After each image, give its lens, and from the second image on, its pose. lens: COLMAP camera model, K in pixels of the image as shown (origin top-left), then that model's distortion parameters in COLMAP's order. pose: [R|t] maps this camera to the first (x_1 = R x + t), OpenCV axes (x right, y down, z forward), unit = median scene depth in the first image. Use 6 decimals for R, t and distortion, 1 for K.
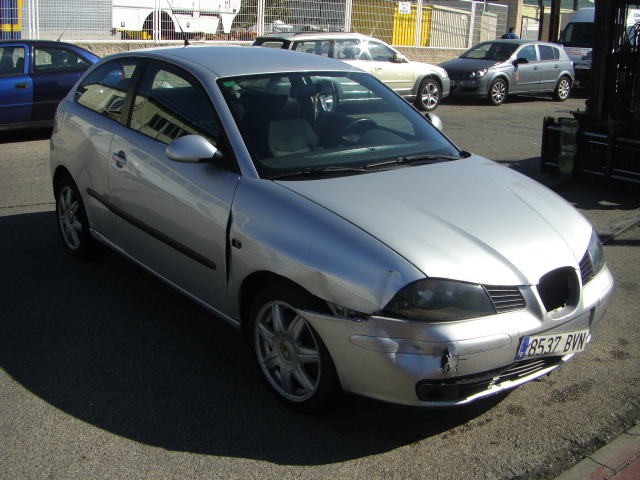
lens RADIAL K [[744.4, 0, 320.0], [0, 744.4, 240.0], [0, 0, 1]] dist [-0.180943, 0.092172]
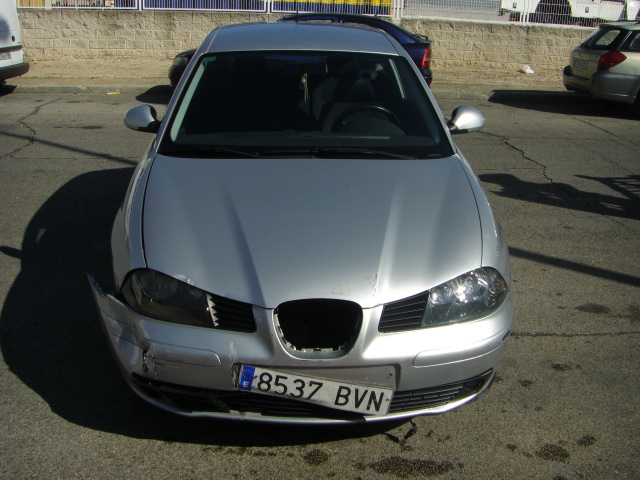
lens RADIAL K [[744.4, 0, 320.0], [0, 744.4, 240.0], [0, 0, 1]] dist [-0.180943, 0.092172]
pose [[0.797789, 0.185592, -0.573663, 0.773748], [-0.172613, 0.981926, 0.077621, -0.086773], [0.577700, 0.037097, 0.815406, 0.328566]]
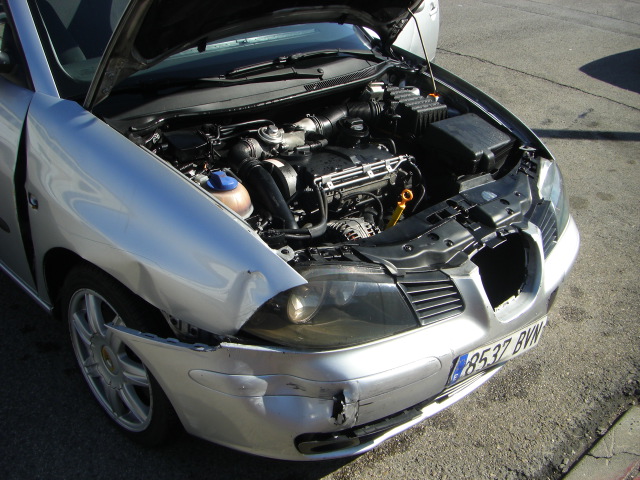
lens RADIAL K [[736.6, 0, 316.6], [0, 736.6, 225.0], [0, 0, 1]] dist [-0.185294, 0.129454]
pose [[0.994096, -0.017590, 0.107065, 0.077622], [-0.002548, 0.982713, 0.185116, -0.099148], [-0.108471, -0.184295, 0.976867, 0.374732]]
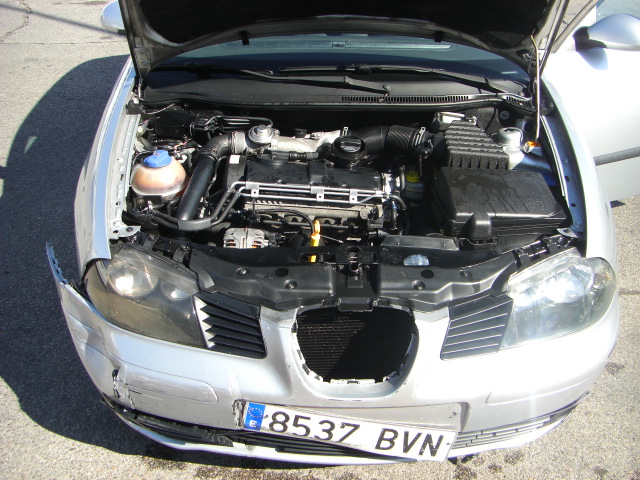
lens RADIAL K [[736.6, 0, 316.6], [0, 736.6, 225.0], [0, 0, 1]] dist [-0.185294, 0.129454]
pose [[0.771544, 0.289377, -0.566552, 0.589989], [-0.171067, 0.952128, 0.253353, -0.160493], [0.612745, -0.098554, 0.784112, 0.546443]]
